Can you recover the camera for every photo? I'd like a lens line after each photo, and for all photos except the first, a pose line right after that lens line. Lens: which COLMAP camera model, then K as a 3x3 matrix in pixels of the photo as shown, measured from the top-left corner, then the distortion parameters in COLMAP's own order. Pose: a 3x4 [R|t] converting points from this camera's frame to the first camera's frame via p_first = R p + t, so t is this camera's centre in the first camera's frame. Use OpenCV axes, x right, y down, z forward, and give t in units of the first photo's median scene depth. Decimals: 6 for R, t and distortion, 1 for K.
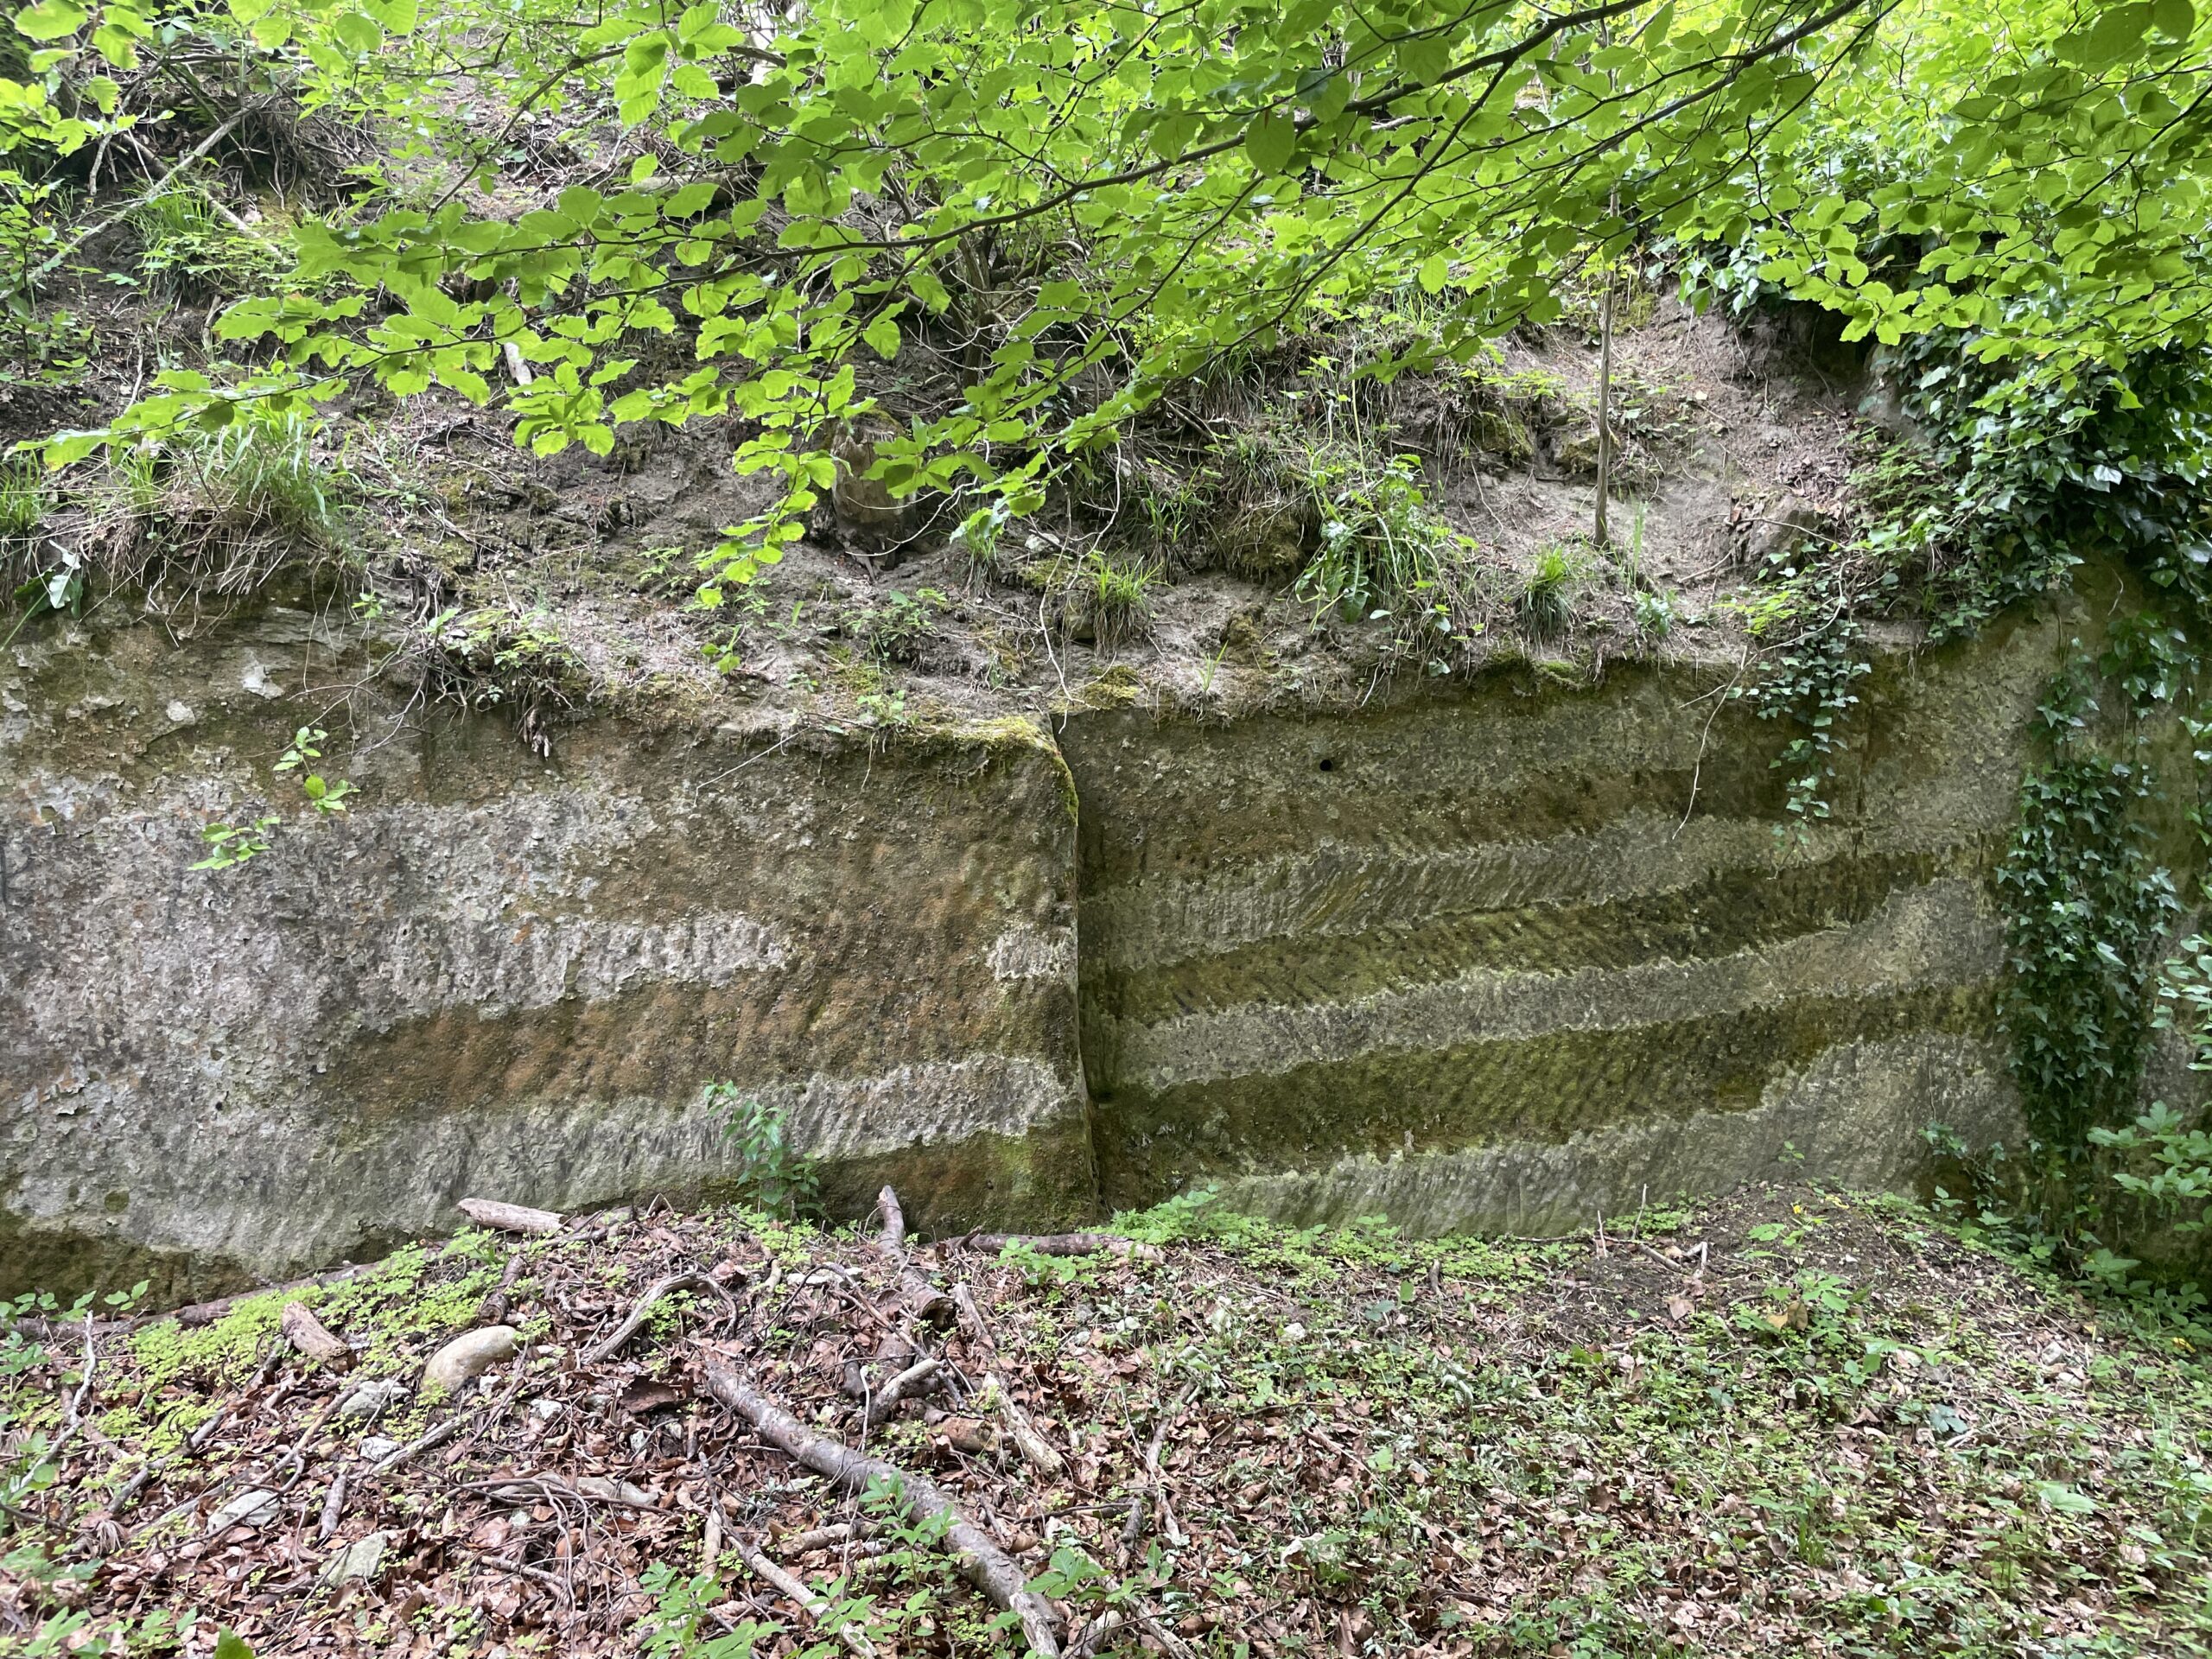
lens RADIAL K [[1671.3, 0, 1126.5], [0, 1671.3, 796.8], [0, 0, 1]] dist [0.087558, -0.127368]
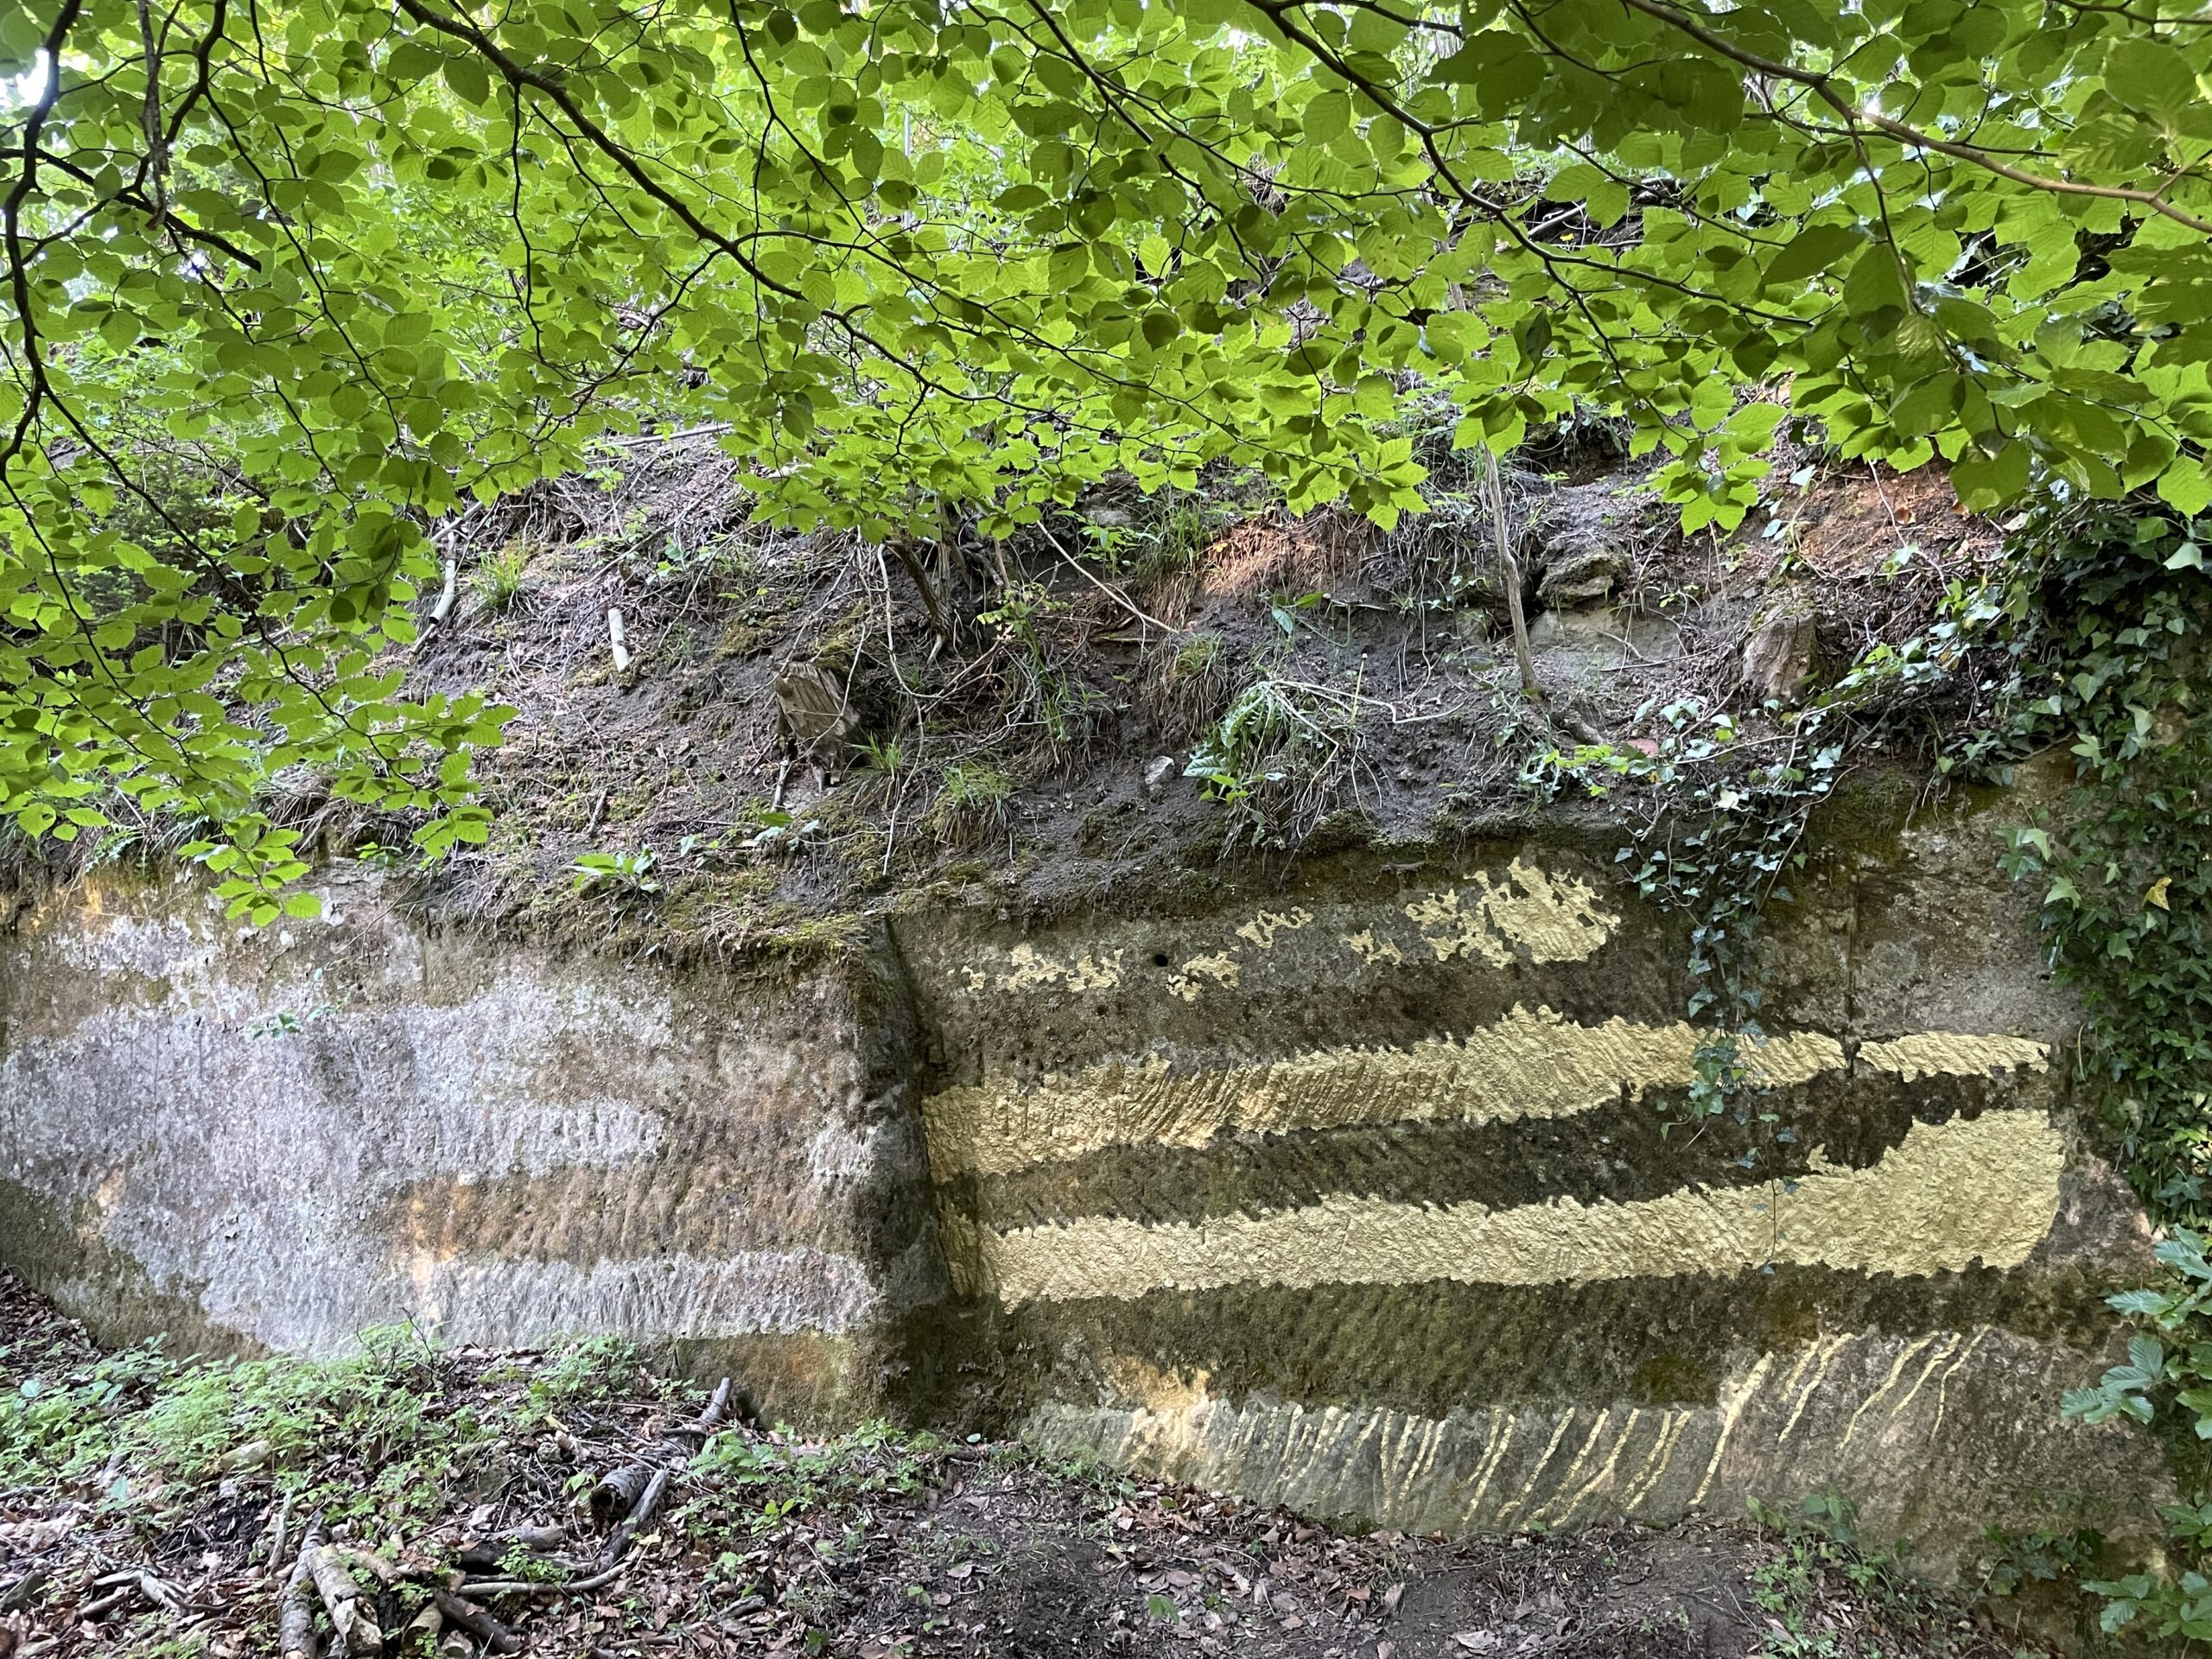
lens RADIAL K [[1671.3, 0, 1112.0], [0, 1671.3, 811.4], [0, 0, 1]] dist [0.087558, -0.127368]
pose [[0.825684, -0.063659, -0.560529, 0.691062], [0.006745, 0.994656, -0.103026, -0.006481], [0.564092, 0.081286, 0.821701, 0.236972]]
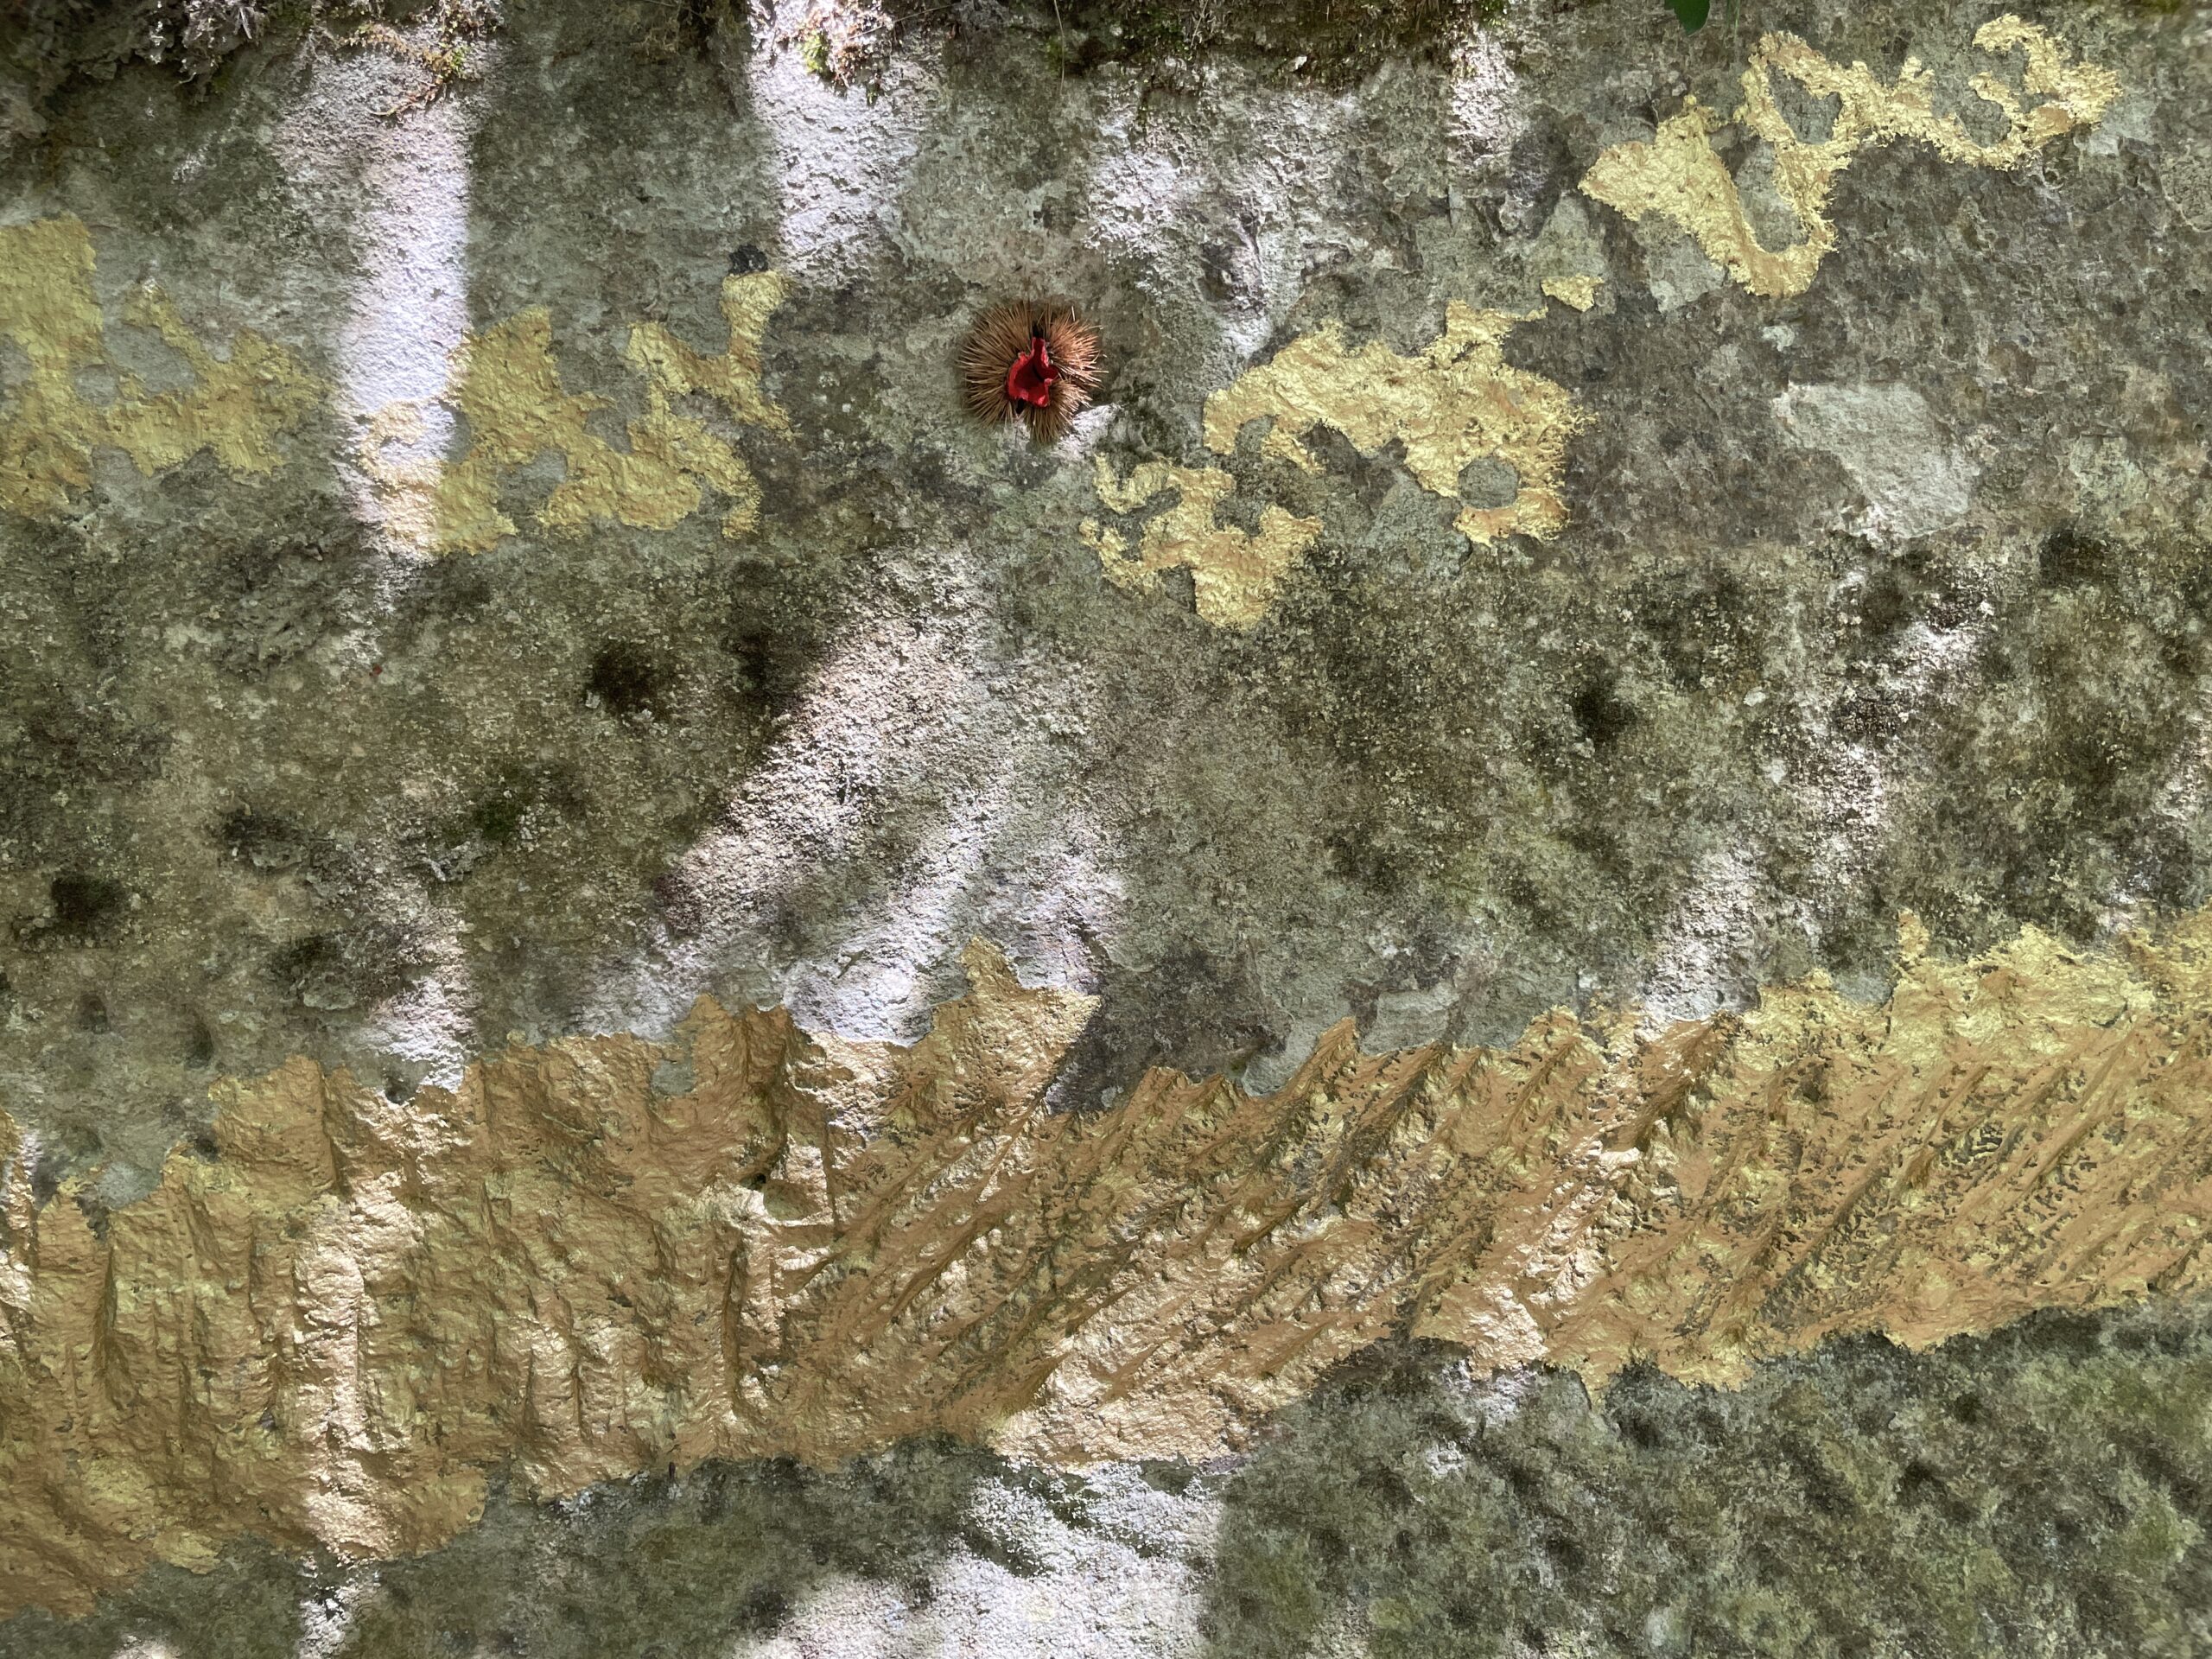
lens RADIAL K [[1671.3, 0, 1100.7], [0, 1671.3, 832.4], [0, 0, 1]] dist [0.087558, -0.127368]
pose [[0.985638, 0.013188, -0.168354, 0.168091], [-0.003939, 0.998470, 0.055157, 0.014686], [0.168824, -0.053702, 0.984182, 0.944901]]
